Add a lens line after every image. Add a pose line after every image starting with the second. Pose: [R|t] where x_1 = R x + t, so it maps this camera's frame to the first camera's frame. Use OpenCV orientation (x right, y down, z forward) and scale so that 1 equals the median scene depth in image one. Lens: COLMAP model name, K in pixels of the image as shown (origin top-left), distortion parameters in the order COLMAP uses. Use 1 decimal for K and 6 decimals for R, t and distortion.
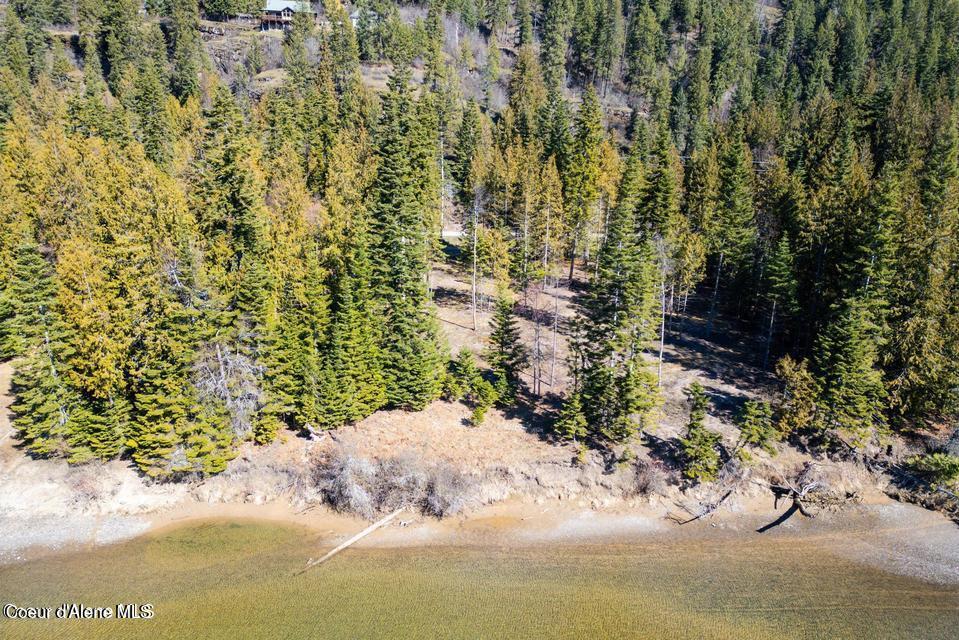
lens RADIAL K [[666.9, 0, 479.0], [0, 666.9, 317.9], [0, 0, 1]] dist [0.036981, -0.019555]
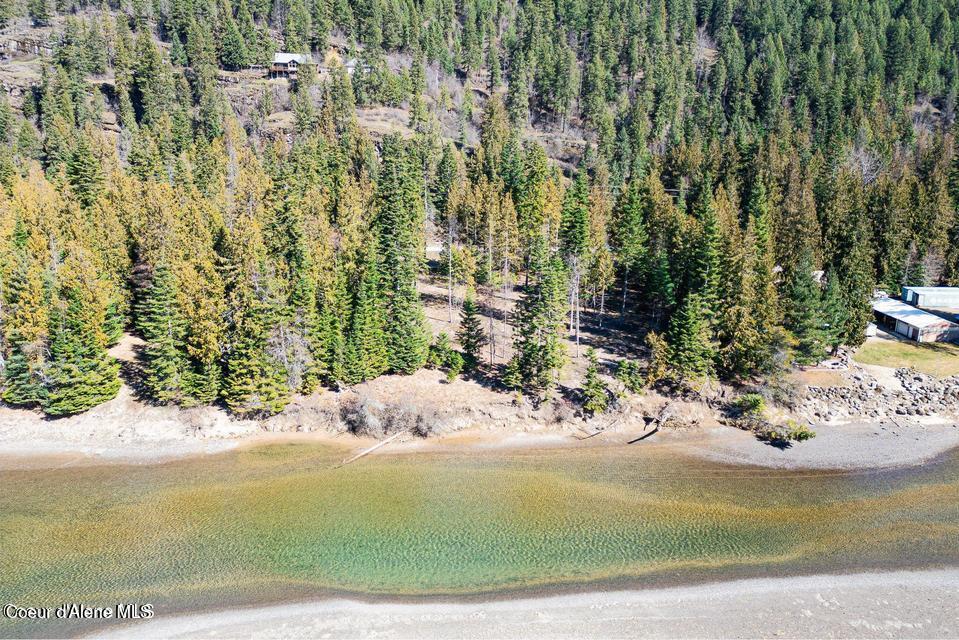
lens RADIAL K [[666.9, 0, 479.9], [0, 666.9, 277.3], [0, 0, 1]] dist [0.036981, -0.019555]
pose [[0.999584, -0.010397, 0.026918, 0.025790], [0.012430, 0.996993, -0.076489, 0.043169], [-0.026042, 0.076791, 0.996707, -0.499978]]
